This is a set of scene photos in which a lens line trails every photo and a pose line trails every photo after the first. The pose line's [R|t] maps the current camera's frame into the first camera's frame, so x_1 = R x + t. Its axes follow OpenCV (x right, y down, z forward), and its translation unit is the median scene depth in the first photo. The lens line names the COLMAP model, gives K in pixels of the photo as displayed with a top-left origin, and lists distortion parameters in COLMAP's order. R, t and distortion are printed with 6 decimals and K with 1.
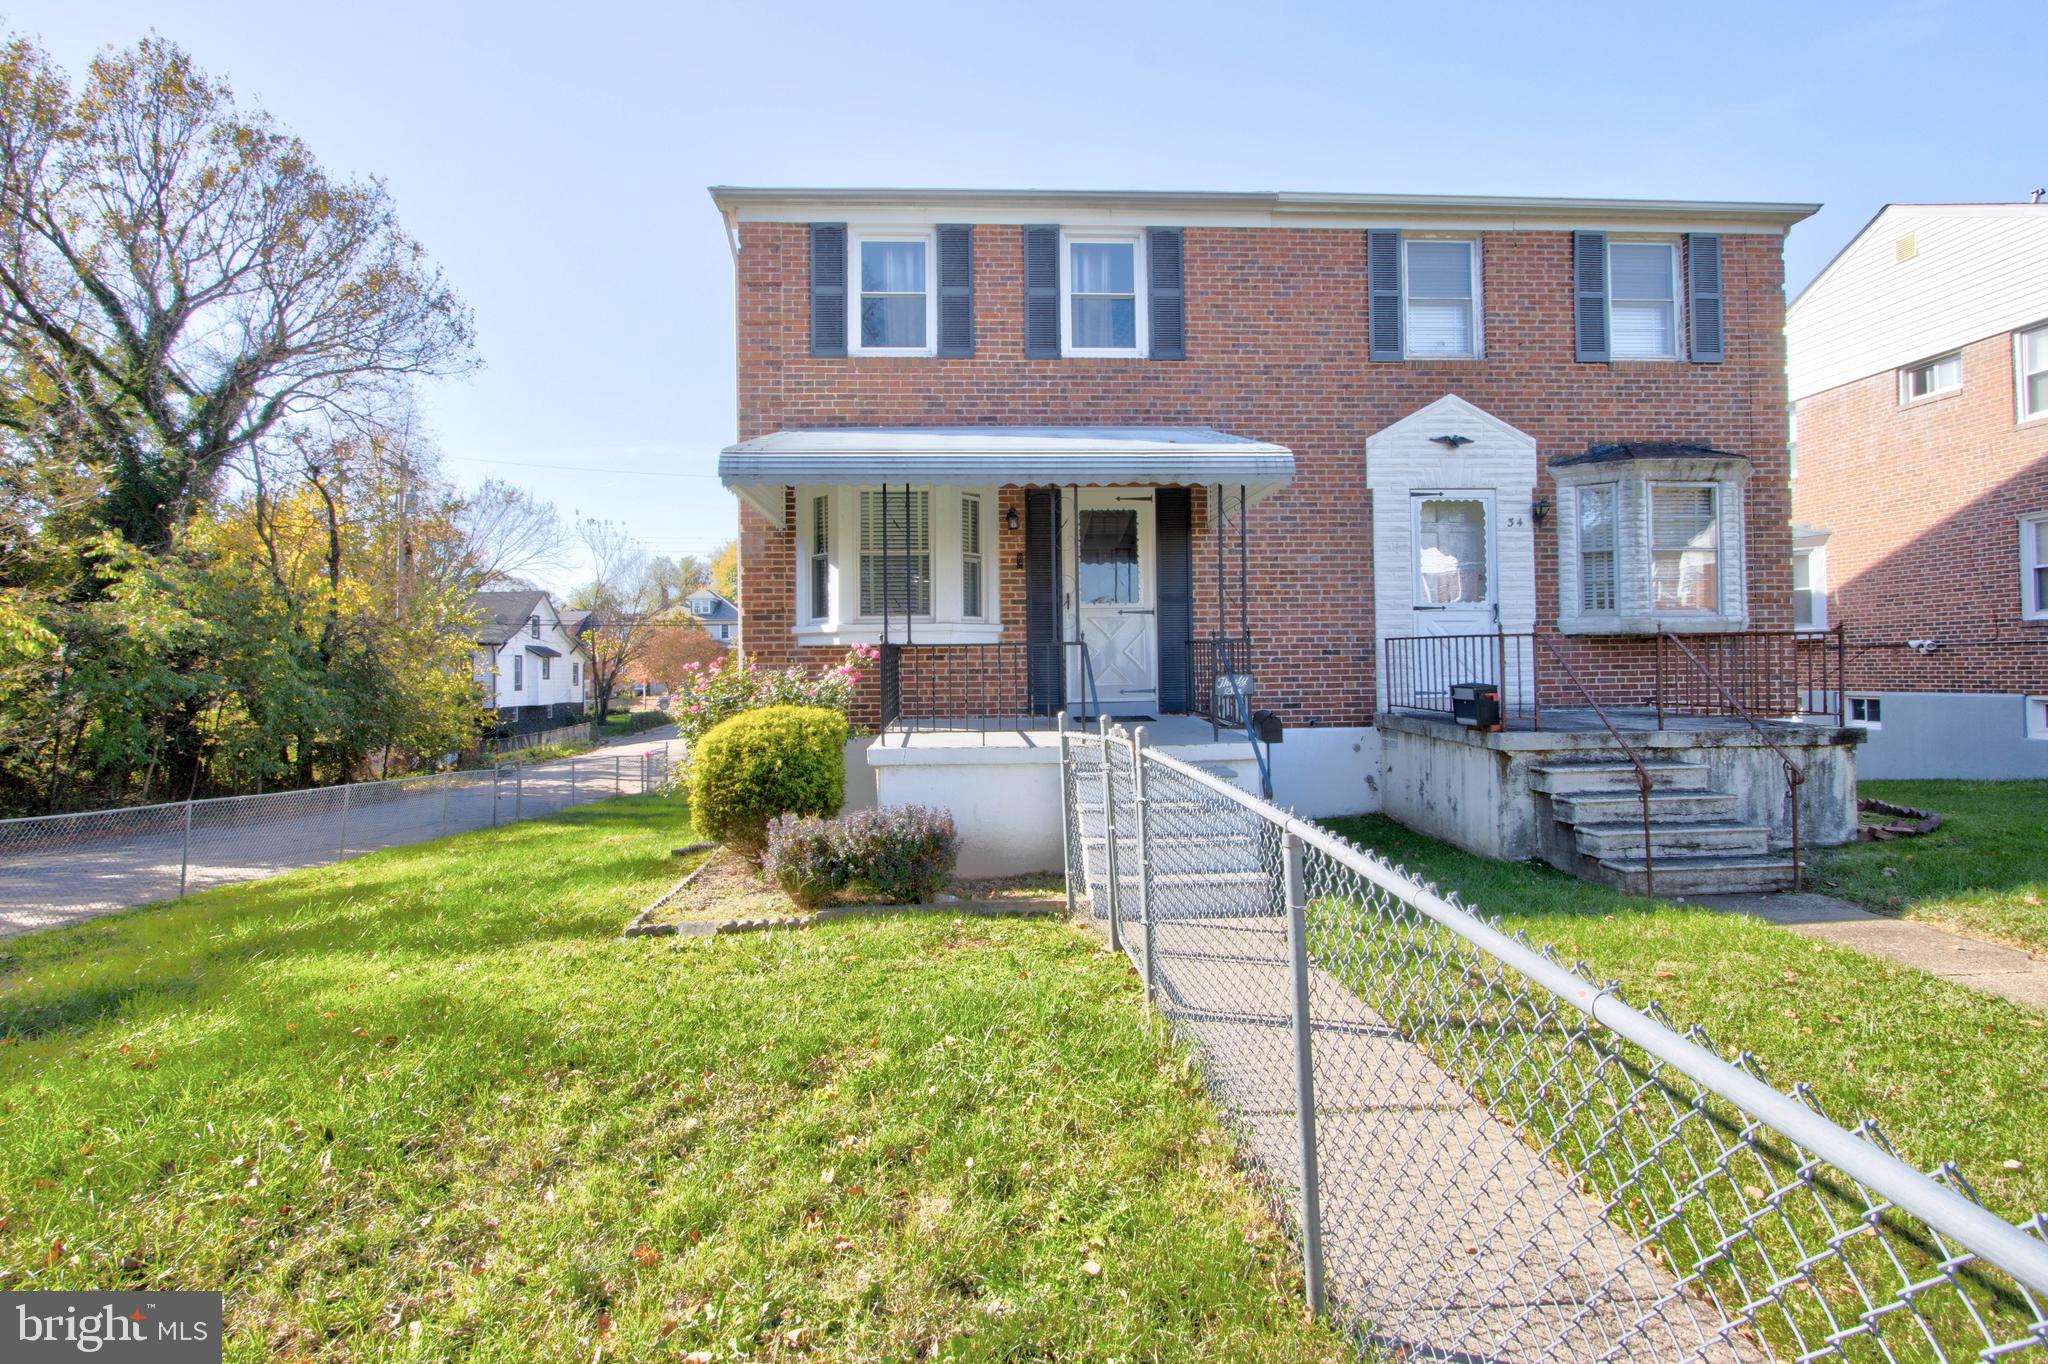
lens RADIAL K [[991.8, 0, 1020.3], [0, 991.8, 677.3], [0, 0, 1]] dist [-0.017756, 0.001801]
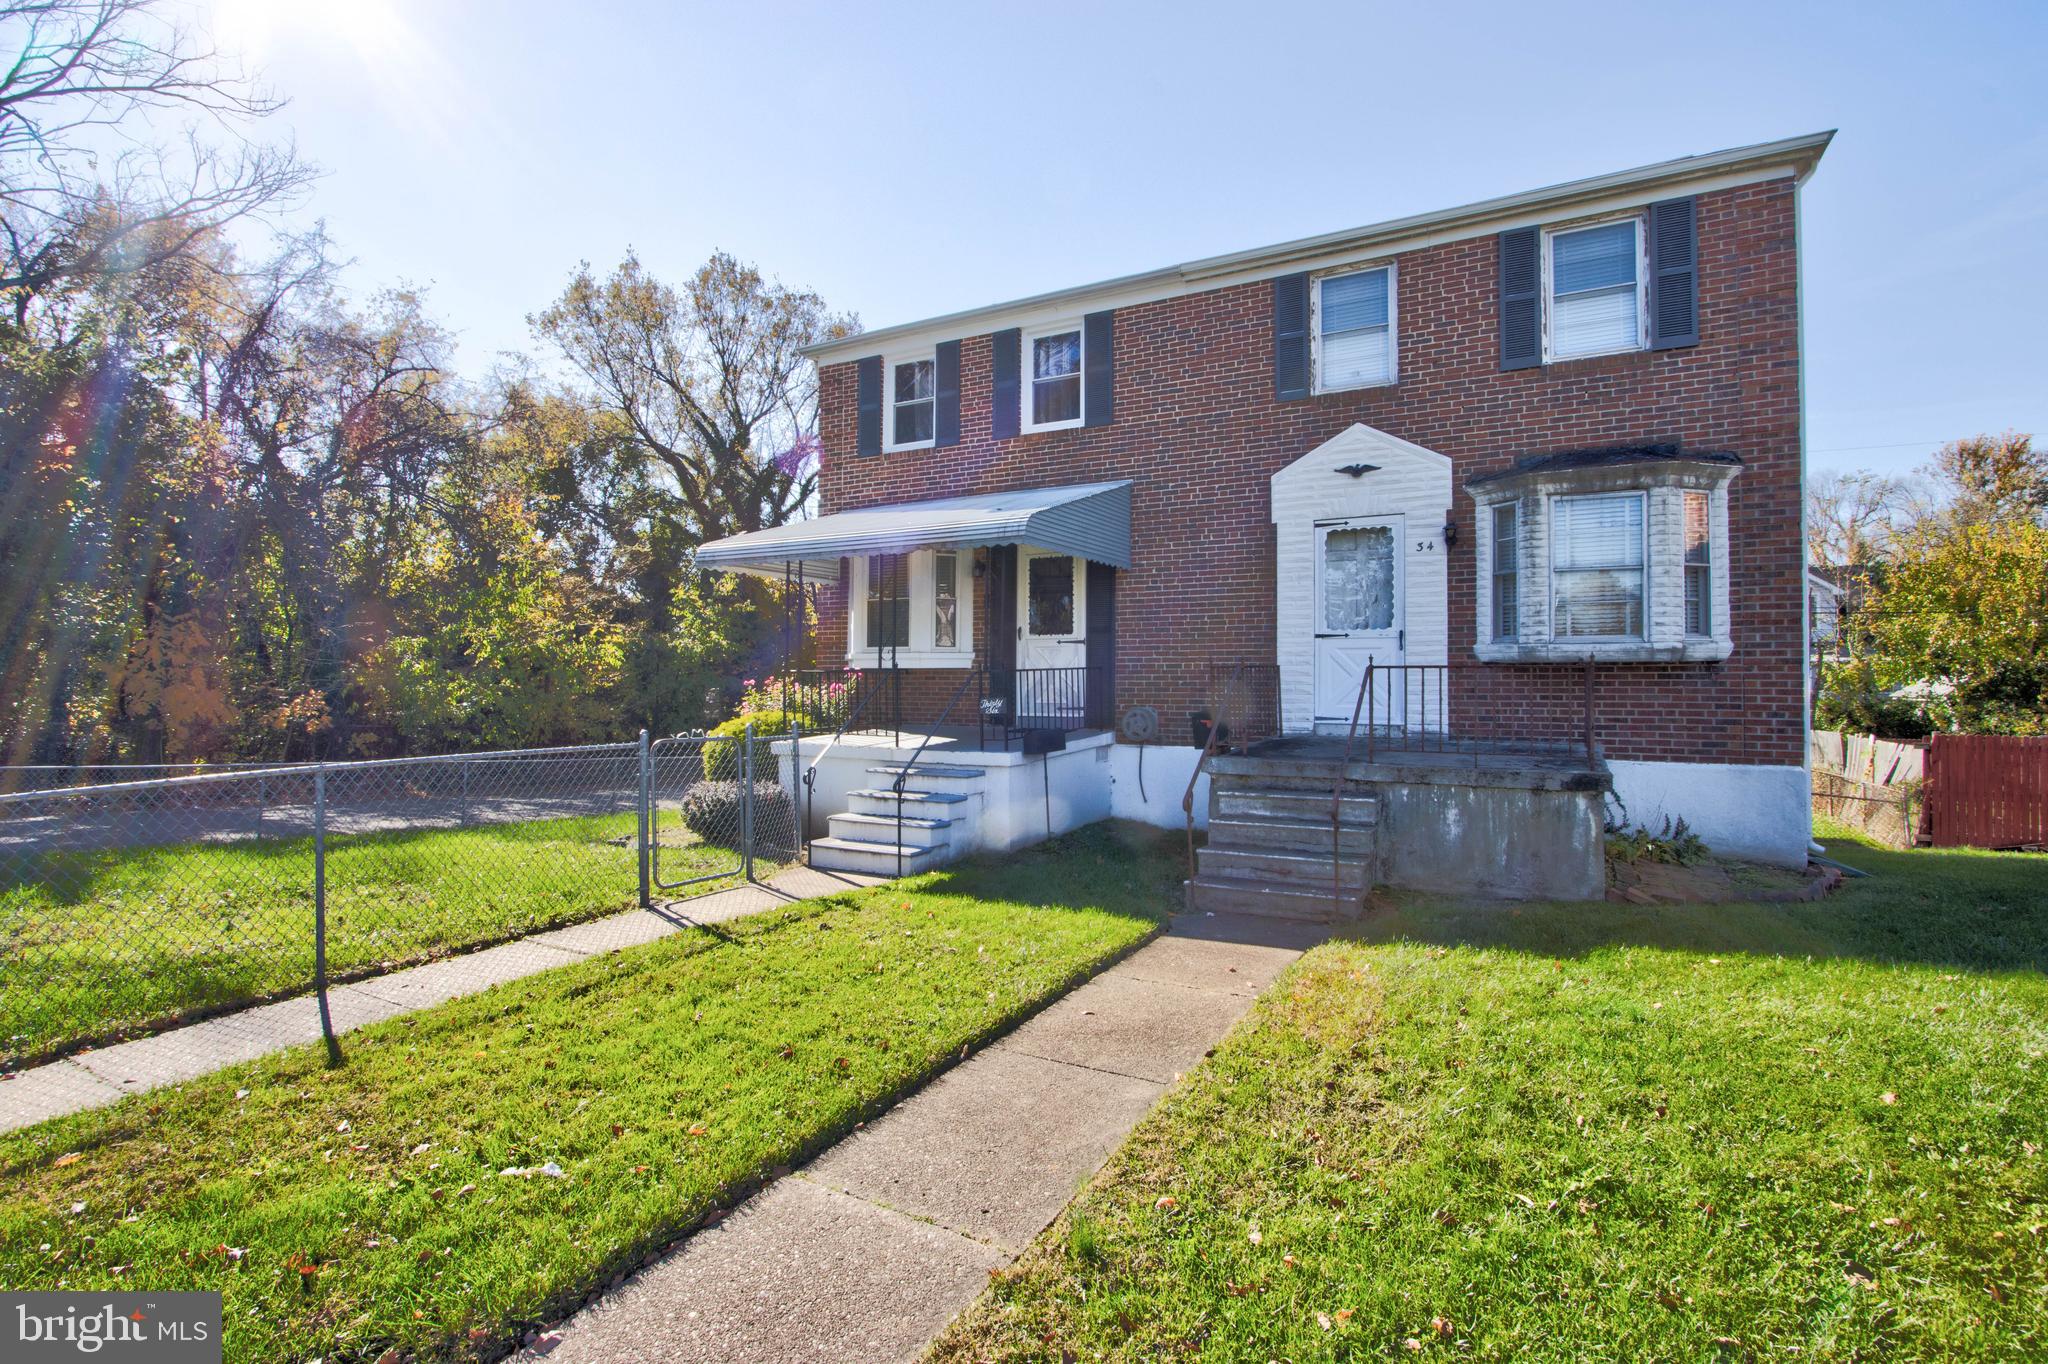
lens RADIAL K [[947.4, 0, 1015.4], [0, 947.4, 686.4], [0, 0, 1]] dist [-0.017378, 0.002792]
pose [[0.854911, 0.017807, -0.518469, 0.639503], [-0.016143, 0.999840, 0.007721, -0.019808], [0.518524, 0.001768, 0.855062, -0.006519]]
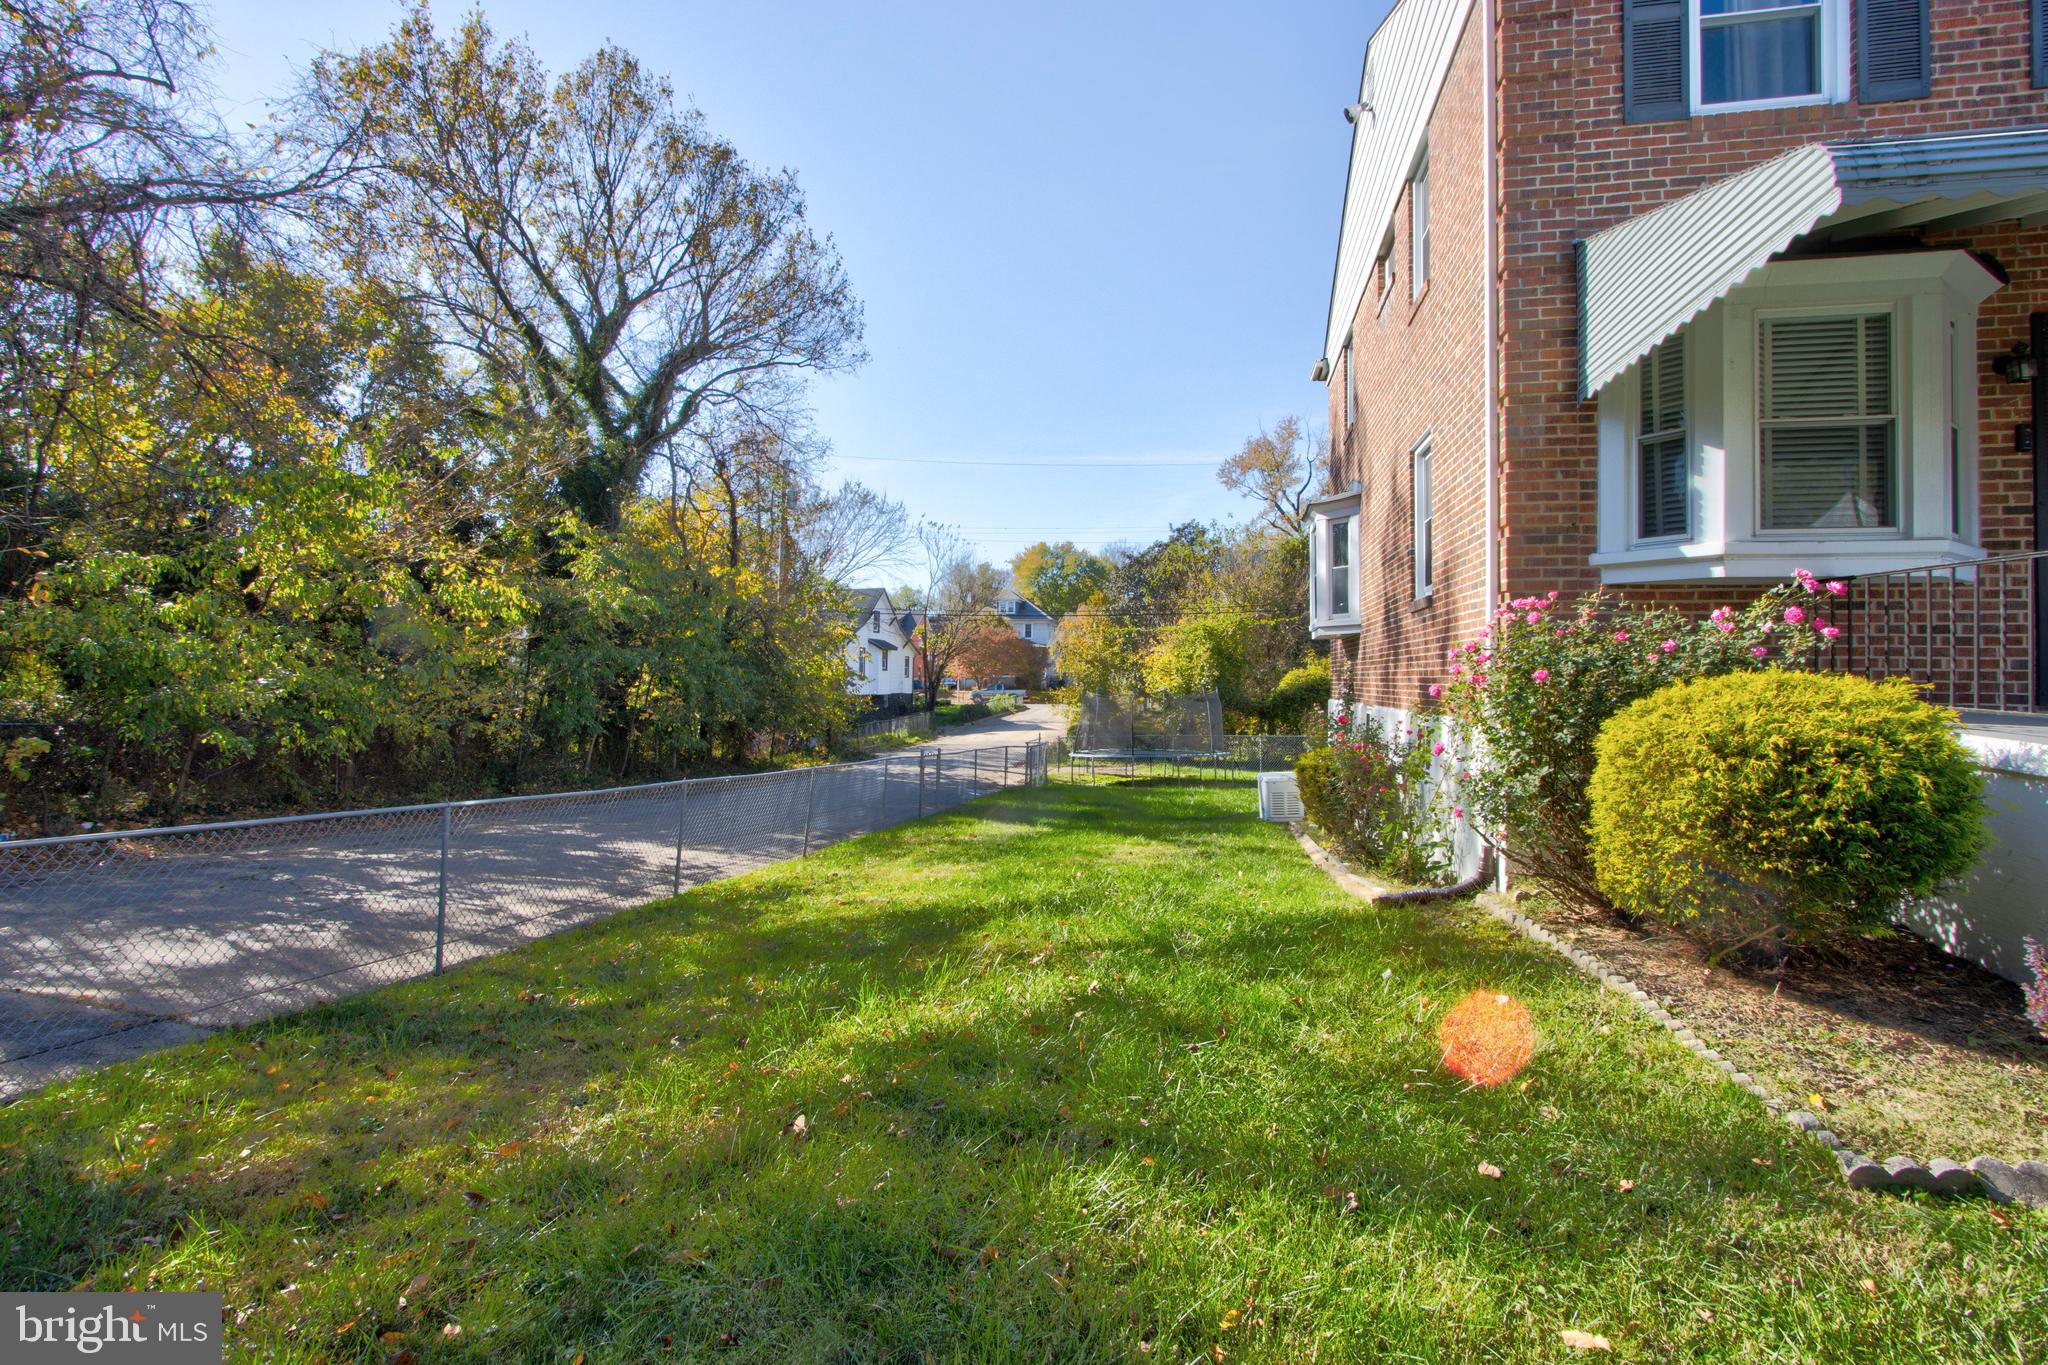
lens RADIAL K [[947.4, 0, 1036.1], [0, 947.4, 683.5], [0, 0, 1]] dist [-0.017378, 0.002792]
pose [[0.966436, 0.025887, -0.255598, -0.402725], [-0.024920, 0.999665, 0.007022, 0.034040], [0.255695, -0.000416, 0.966758, 0.328189]]
